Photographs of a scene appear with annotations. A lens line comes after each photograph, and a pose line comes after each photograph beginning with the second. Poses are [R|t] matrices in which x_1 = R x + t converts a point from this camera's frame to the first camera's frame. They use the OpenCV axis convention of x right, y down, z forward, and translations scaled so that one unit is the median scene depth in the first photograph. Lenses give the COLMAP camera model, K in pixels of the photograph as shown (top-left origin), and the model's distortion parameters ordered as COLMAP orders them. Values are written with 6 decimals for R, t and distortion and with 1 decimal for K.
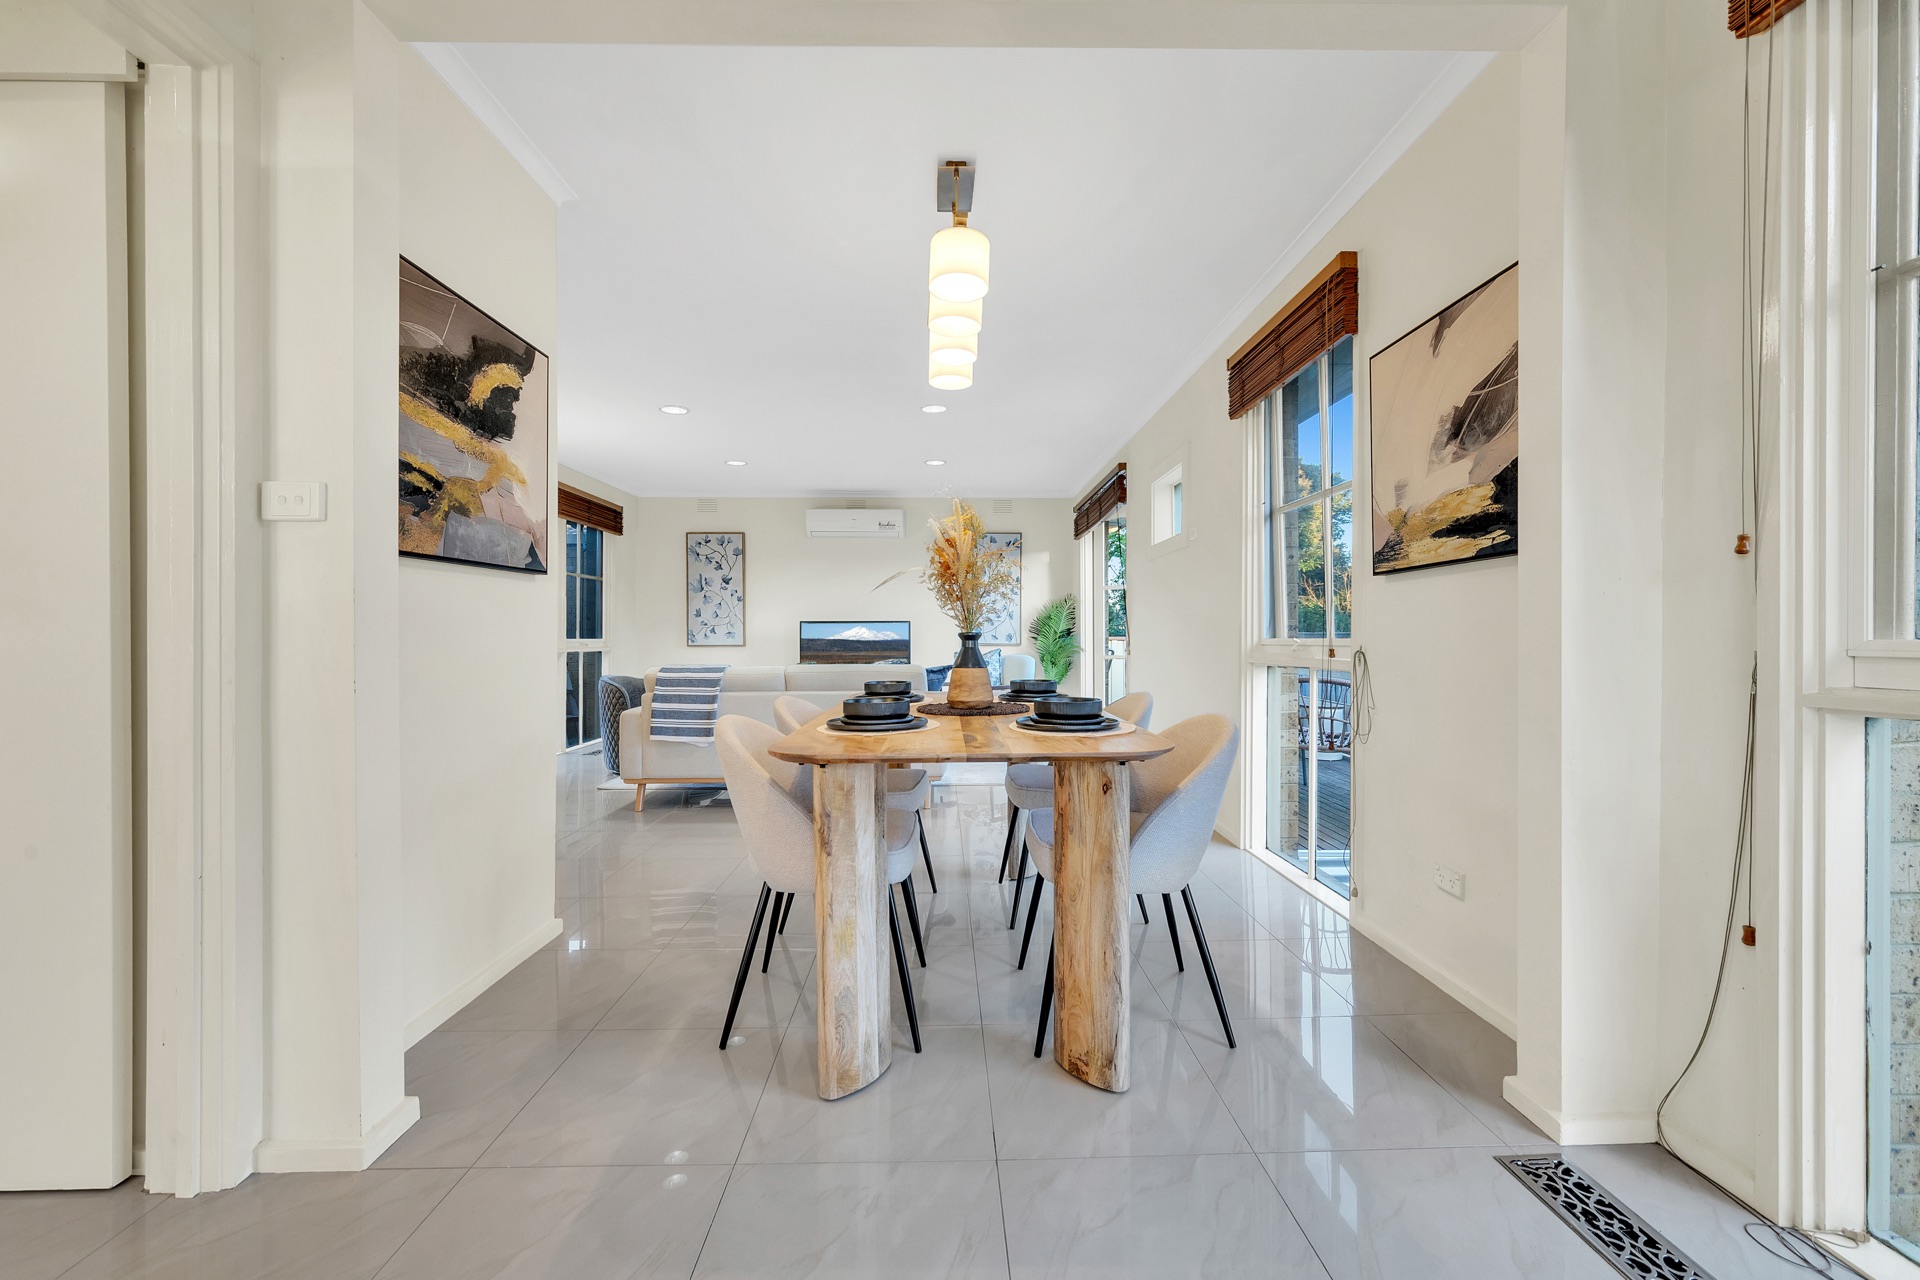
lens RADIAL K [[752.1, 0, 950.3], [0, 752.1, 639.5], [0, 0, 1]] dist [0.000458, 0.000006]
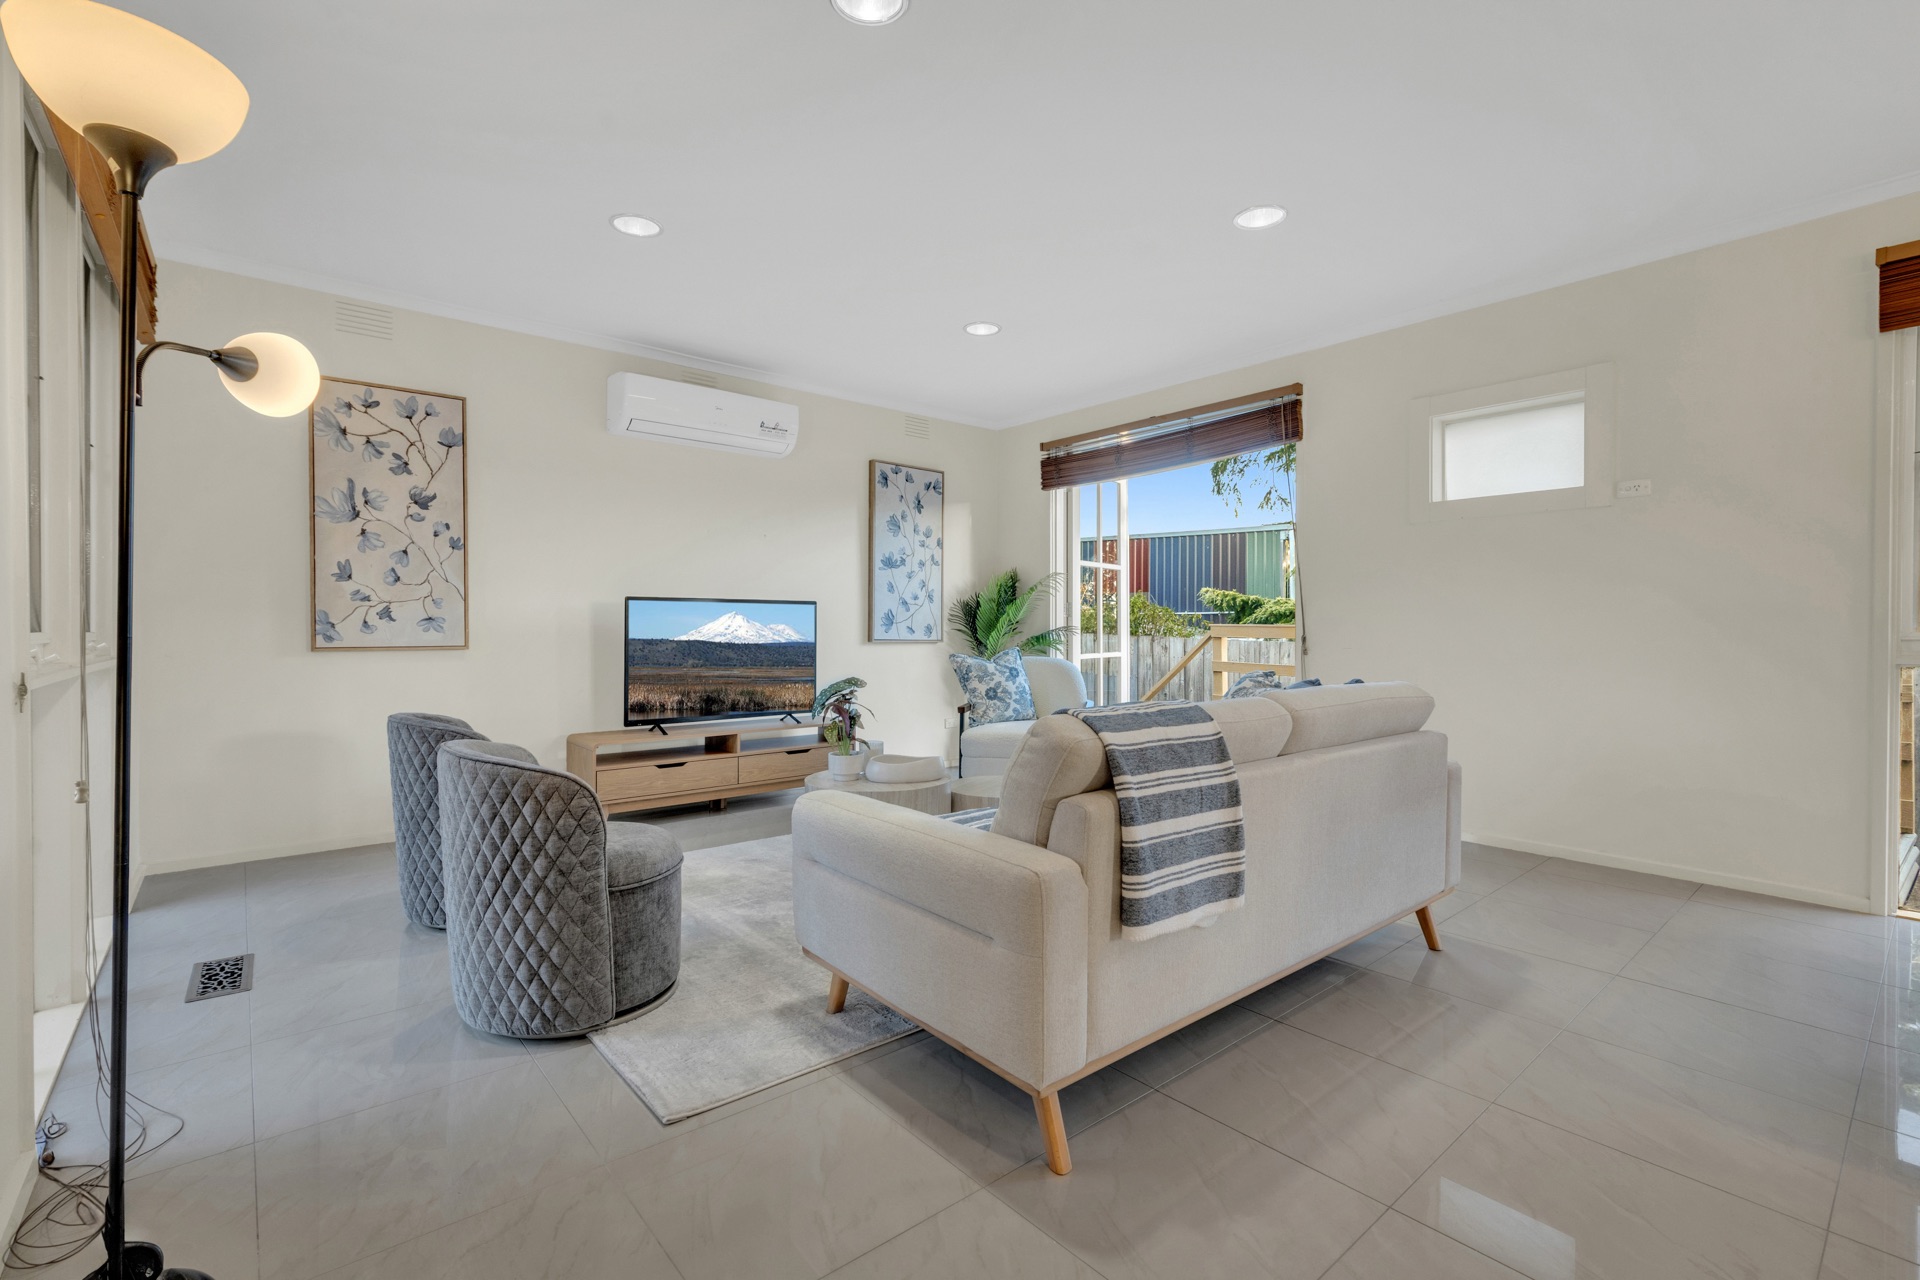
lens RADIAL K [[856.9, 0, 960.0], [0, 856.9, 640.0], [0, 0, 1]] dist [-0.000907, -0.000255]
pose [[0.771544, -0.005643, 0.636151, -0.374537], [0.000288, 0.999964, 0.008521, -0.000511], [-0.636176, -0.006391, 0.771518, 0.410231]]
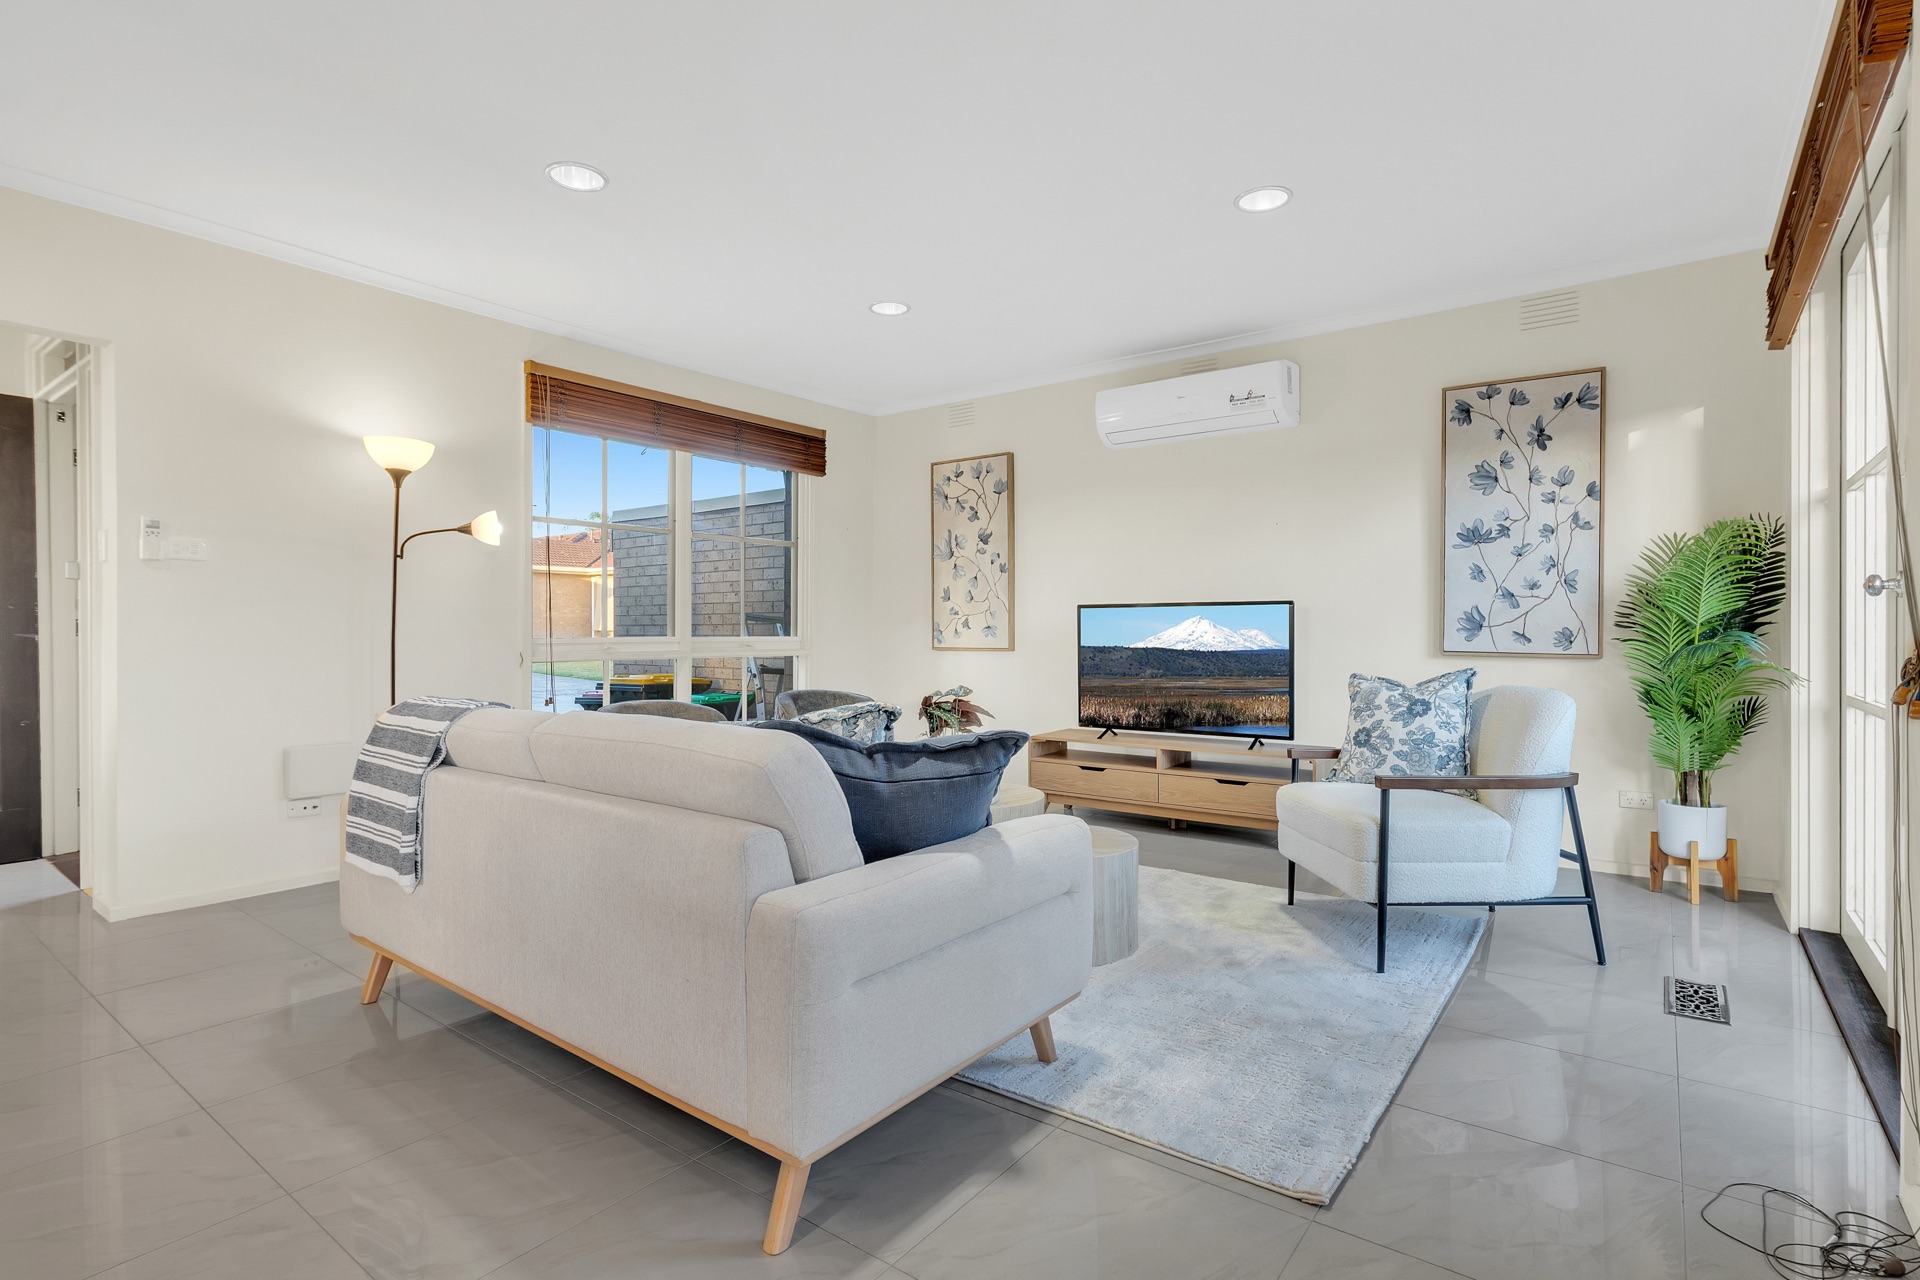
lens RADIAL K [[929.4, 0, 935.8], [0, 929.4, 636.7], [0, 0, 1]] dist [0.000470, 0.000041]
pose [[0.778442, 0.005319, -0.627694, 0.128007], [-0.003715, 0.999986, 0.003867, -0.003987], [0.627705, -0.000678, 0.778451, 0.412029]]
